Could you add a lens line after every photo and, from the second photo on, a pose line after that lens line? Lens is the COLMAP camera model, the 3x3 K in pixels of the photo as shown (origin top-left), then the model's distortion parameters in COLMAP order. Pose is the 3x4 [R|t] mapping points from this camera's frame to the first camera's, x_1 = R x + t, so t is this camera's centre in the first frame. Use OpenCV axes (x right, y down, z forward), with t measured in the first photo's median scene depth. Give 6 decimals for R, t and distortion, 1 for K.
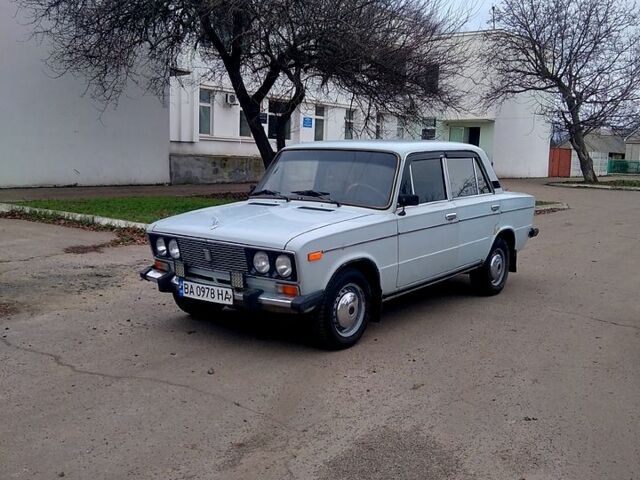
lens RADIAL K [[699.8, 0, 320.0], [0, 699.8, 240.0], [0, 0, 1]] dist [0.134601, -0.280111]
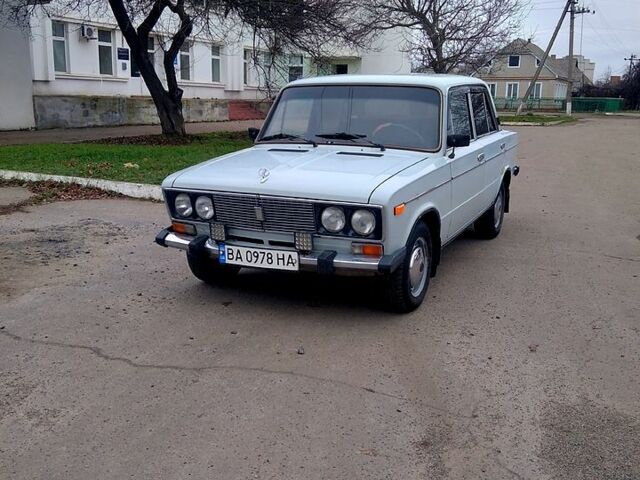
lens RADIAL K [[699.8, 0, 320.0], [0, 699.8, 240.0], [0, 0, 1]] dist [0.134601, -0.280111]
pose [[0.974892, -0.058218, 0.214934, -0.249041], [0.040101, 0.995338, 0.087714, -0.016246], [-0.219038, -0.076892, 0.972682, 0.149009]]
